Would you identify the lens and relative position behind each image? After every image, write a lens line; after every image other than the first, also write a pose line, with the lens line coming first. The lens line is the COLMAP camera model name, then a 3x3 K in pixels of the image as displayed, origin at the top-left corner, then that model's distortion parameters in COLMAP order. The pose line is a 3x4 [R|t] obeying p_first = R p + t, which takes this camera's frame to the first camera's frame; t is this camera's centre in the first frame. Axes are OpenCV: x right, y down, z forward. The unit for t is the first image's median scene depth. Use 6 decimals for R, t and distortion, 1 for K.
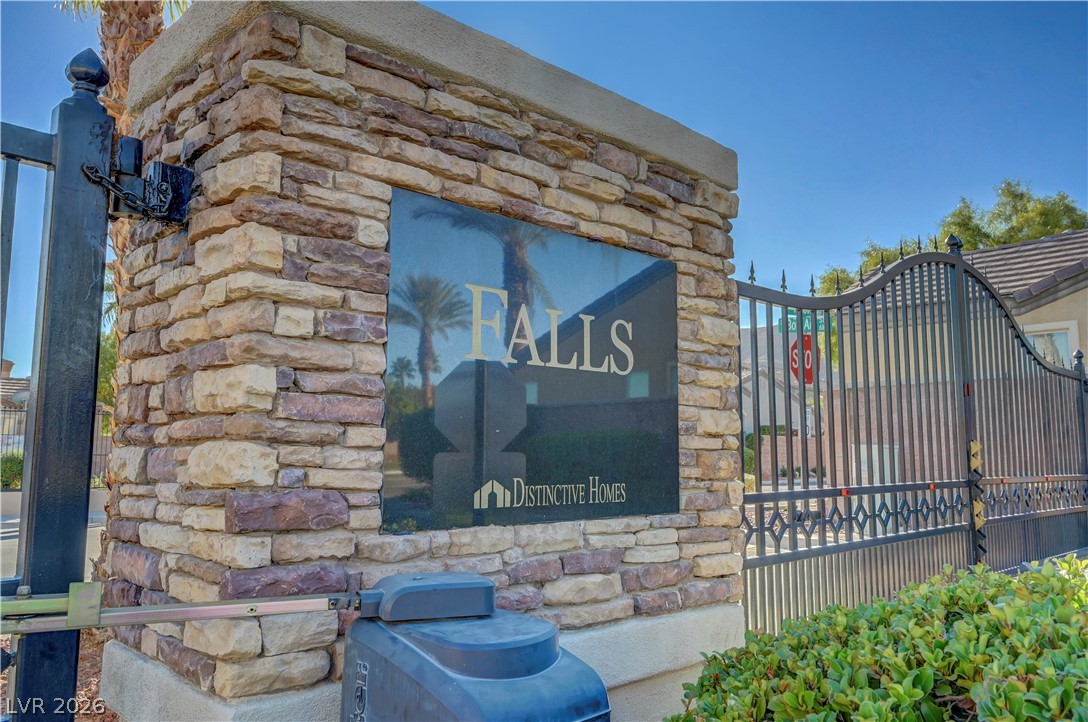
lens RADIAL K [[759.5, 0, 543.8], [0, 759.5, 363.1], [0, 0, 1]] dist [-0.004625, -0.001538]
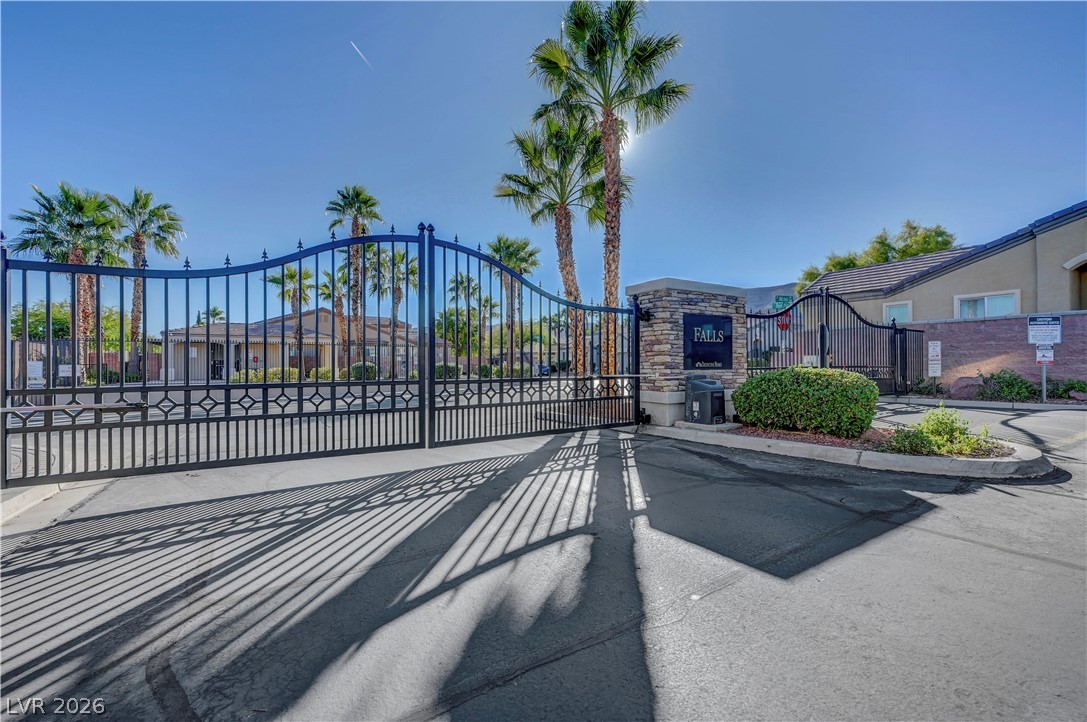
lens RADIAL K [[462.0, 0, 544.4], [0, 462.0, 360.3], [0, 0, 1]] dist [-0.005258, 0.000643]
pose [[0.980966, -0.013439, -0.193715, -0.450832], [0.034121, 0.994010, 0.103830, -0.218449], [0.191159, -0.108463, 0.975548, -2.207832]]
